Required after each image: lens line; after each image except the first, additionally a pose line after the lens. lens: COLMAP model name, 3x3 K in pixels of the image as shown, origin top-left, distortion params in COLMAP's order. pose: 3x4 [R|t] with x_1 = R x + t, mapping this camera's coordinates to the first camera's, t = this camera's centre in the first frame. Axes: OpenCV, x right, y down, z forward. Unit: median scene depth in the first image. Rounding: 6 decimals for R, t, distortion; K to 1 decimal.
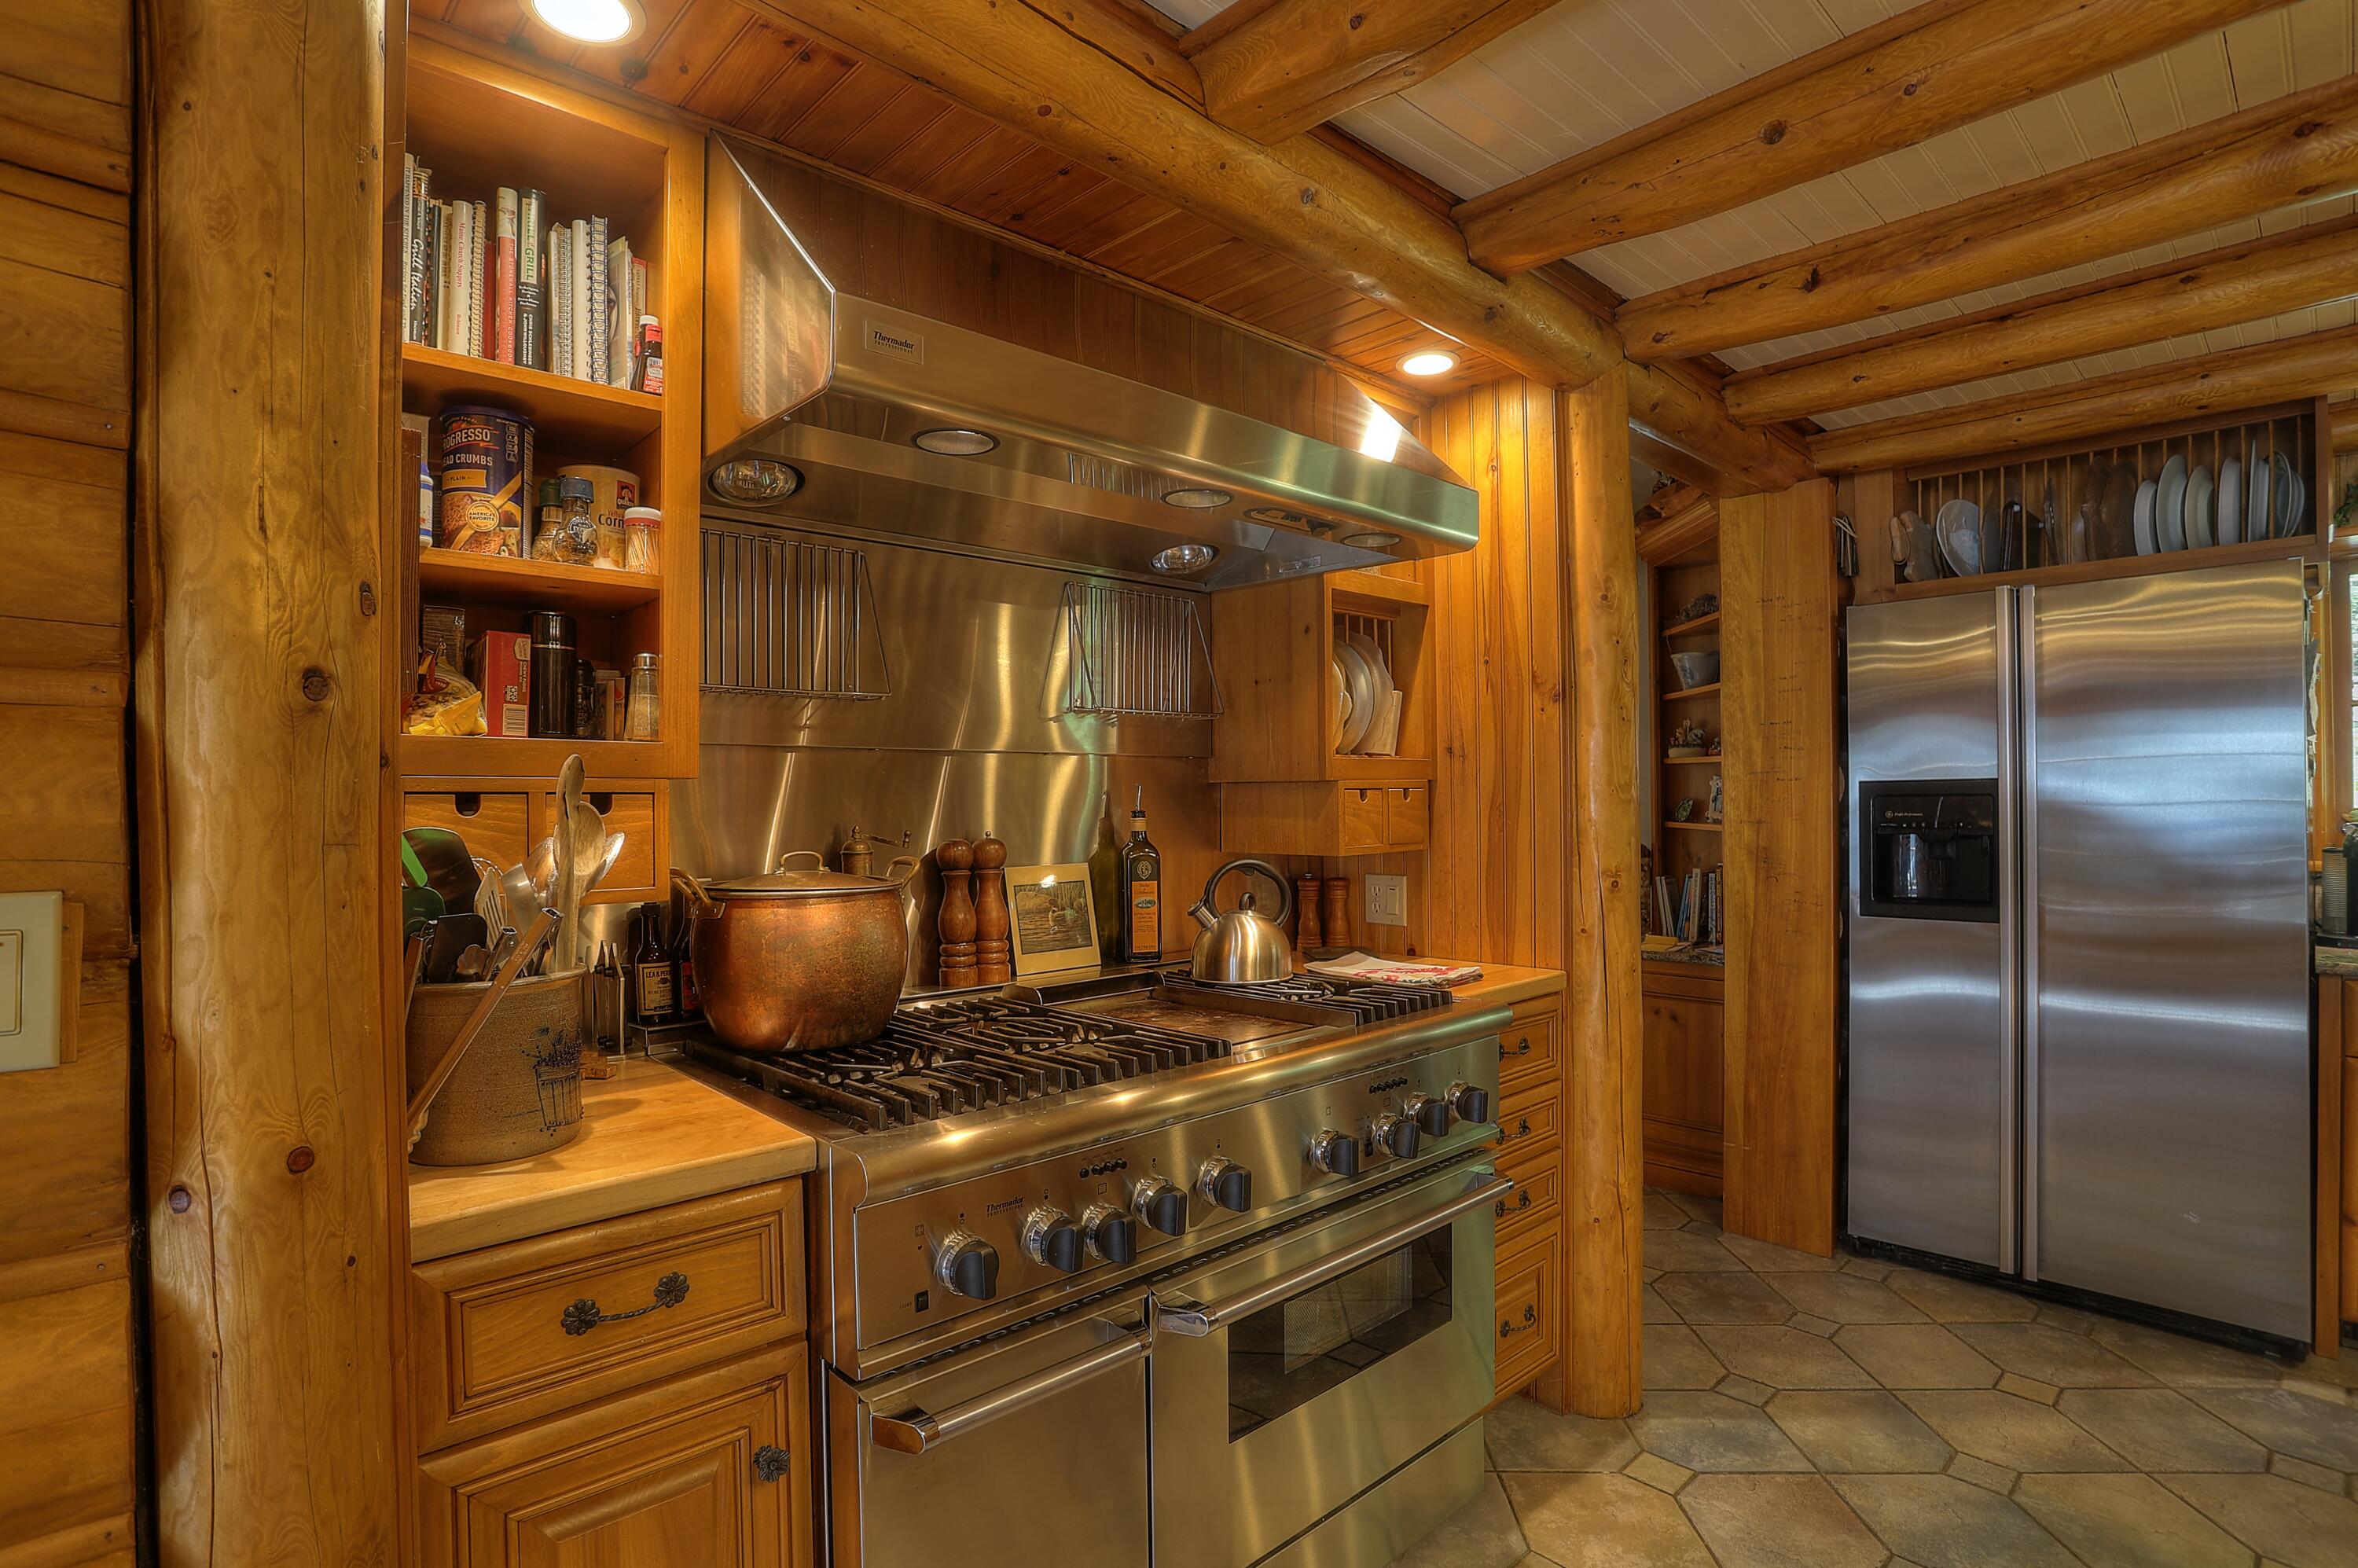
lens RADIAL K [[1151.2, 0, 1174.5], [0, 1151.2, 795.5], [0, 0, 1]] dist [-0.072602, 0.025686]
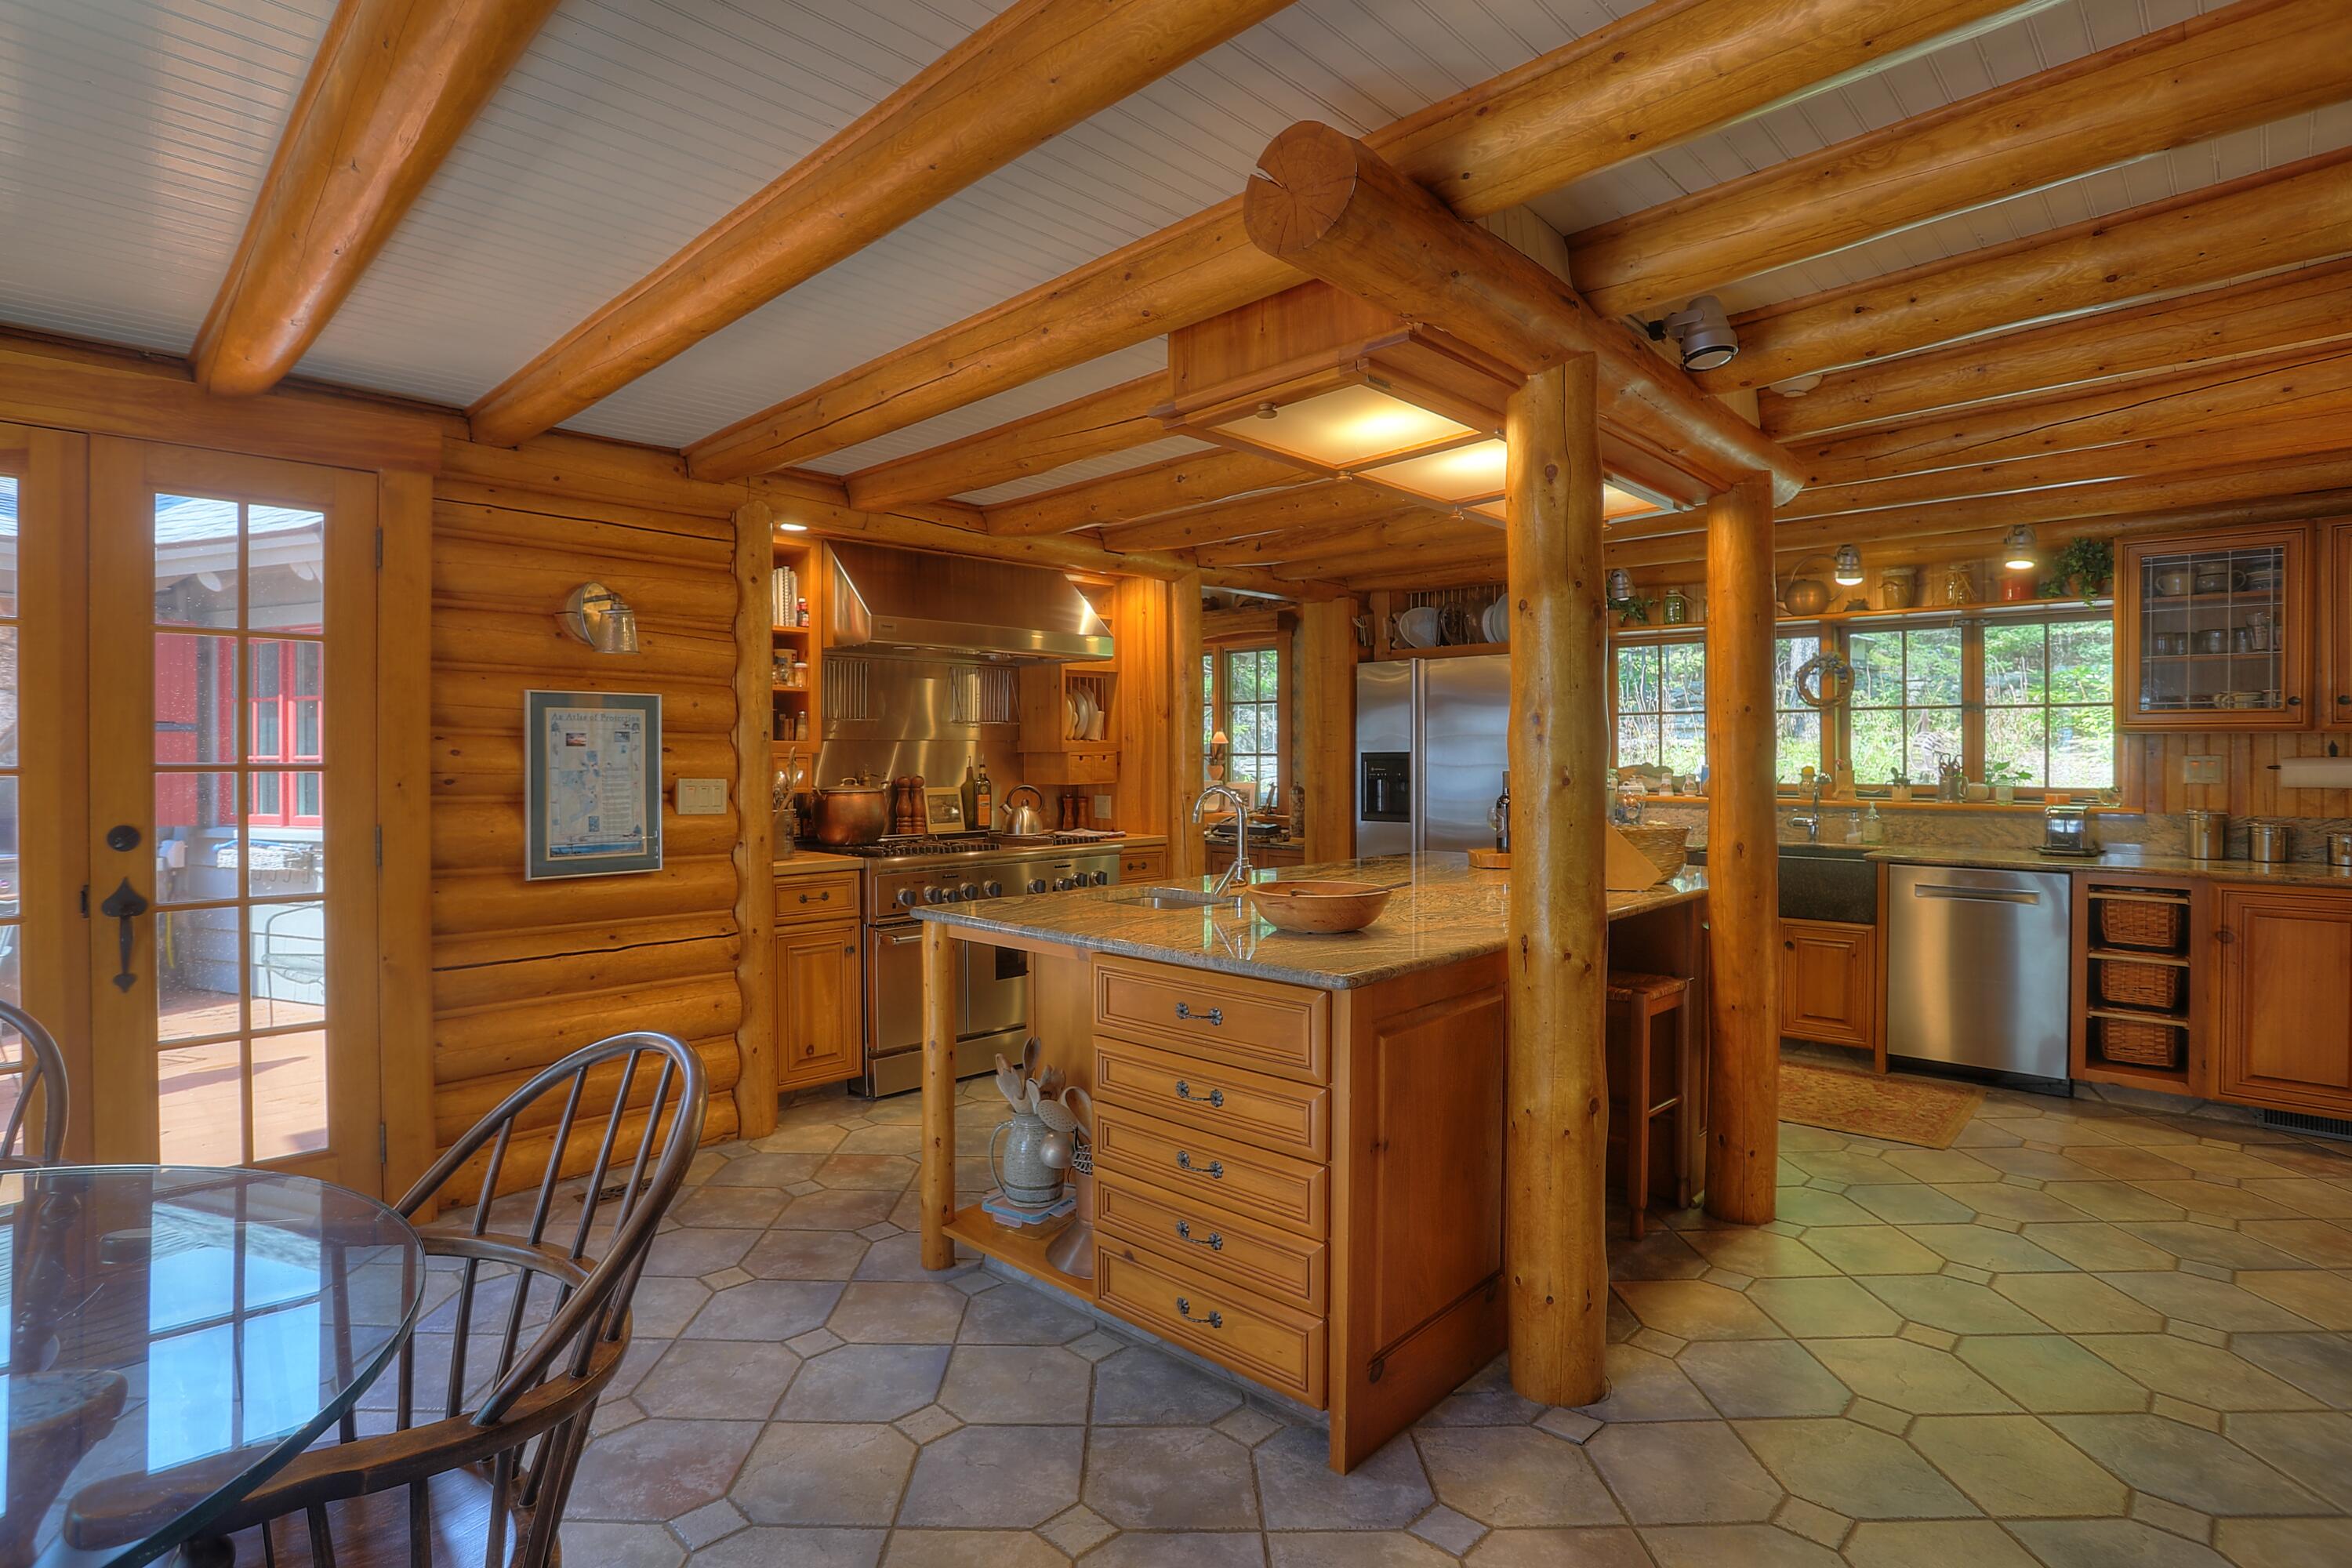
lens RADIAL K [[1198.7, 0, 1136.4], [0, 1198.7, 773.7], [0, 0, 1]] dist [-0.055425, 0.017243]
pose [[0.999922, 0.005372, 0.011286, 0.249813], [-0.005584, 0.999807, 0.018821, -0.015408], [-0.011182, -0.018883, 0.999759, -1.398643]]
